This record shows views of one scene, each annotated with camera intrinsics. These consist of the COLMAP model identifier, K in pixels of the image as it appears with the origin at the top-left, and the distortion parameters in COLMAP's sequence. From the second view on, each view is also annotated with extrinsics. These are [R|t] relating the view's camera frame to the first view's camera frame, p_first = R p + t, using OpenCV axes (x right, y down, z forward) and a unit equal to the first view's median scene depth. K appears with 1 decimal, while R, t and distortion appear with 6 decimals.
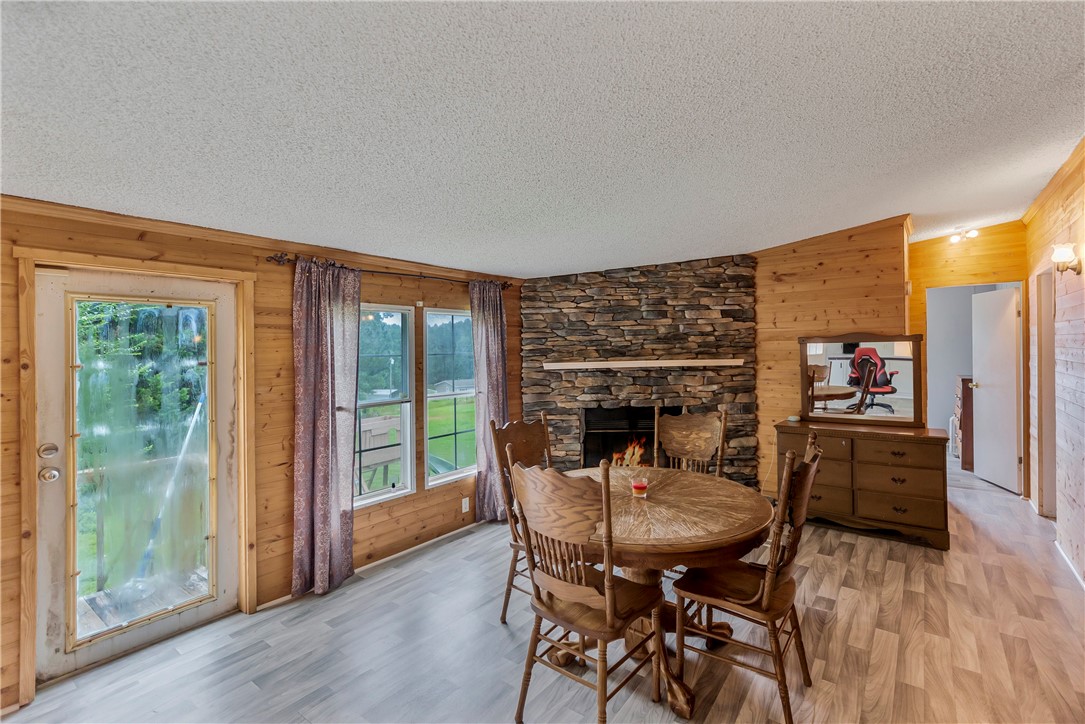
lens RADIAL K [[494.7, 0, 542.4], [0, 494.7, 355.7], [0, 0, 1]] dist [0.011107, 0.000306]
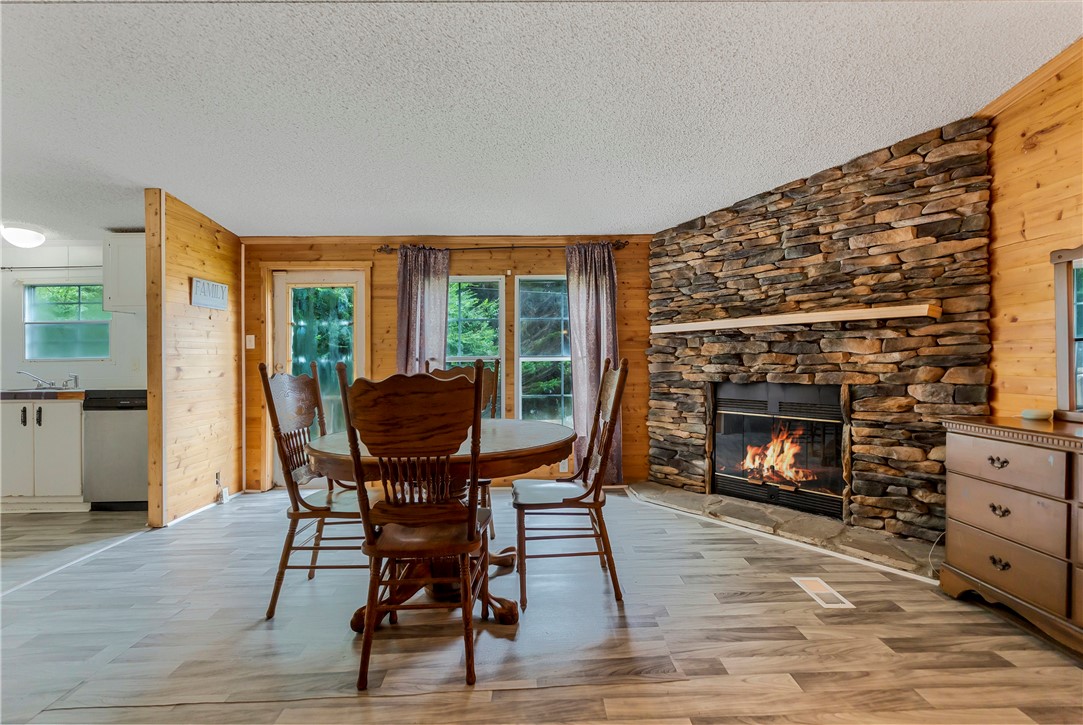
lens RADIAL K [[508.8, 0, 545.9], [0, 508.8, 364.4], [0, 0, 1]] dist [-0.000282, -0.000511]
pose [[0.630840, 0.016403, -0.775740, 0.558370], [-0.008445, 0.999862, 0.014275, 0.068468], [0.775867, -0.002454, 0.630891, 0.272464]]
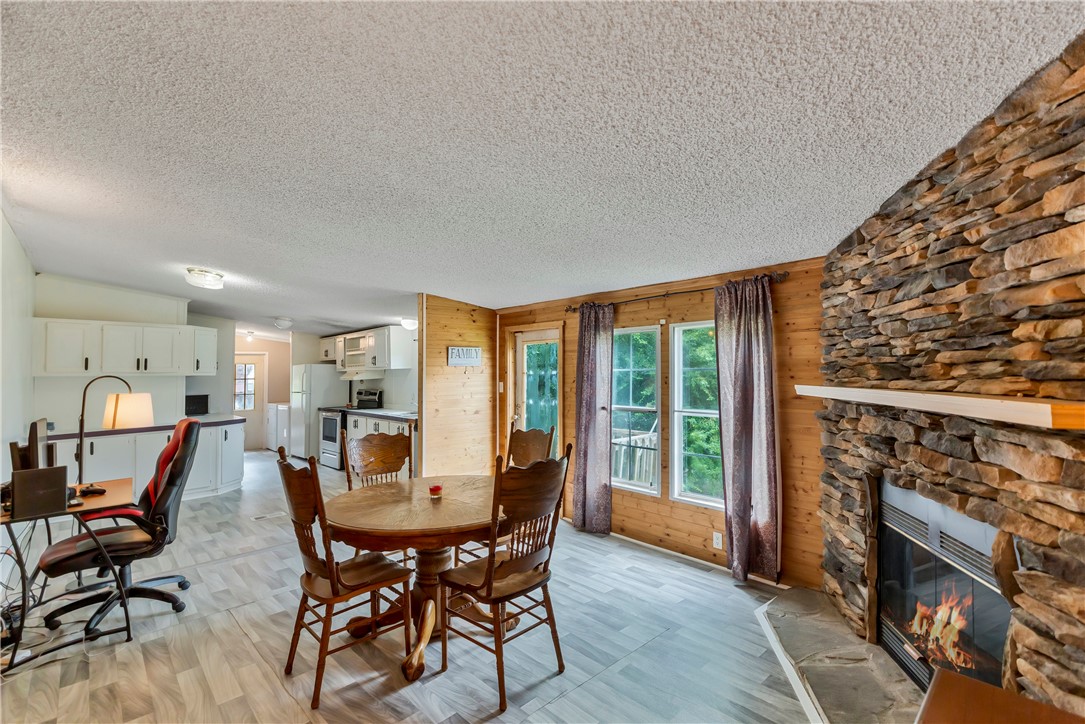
lens RADIAL K [[494.7, 0, 563.7], [0, 494.7, 363.0], [0, 0, 1]] dist [0.011107, 0.000306]
pose [[-0.141225, 0.002767, -0.989974, 0.666734], [0.001893, 0.999995, 0.002525, -0.015213], [0.989976, -0.001518, -0.141229, 0.752514]]
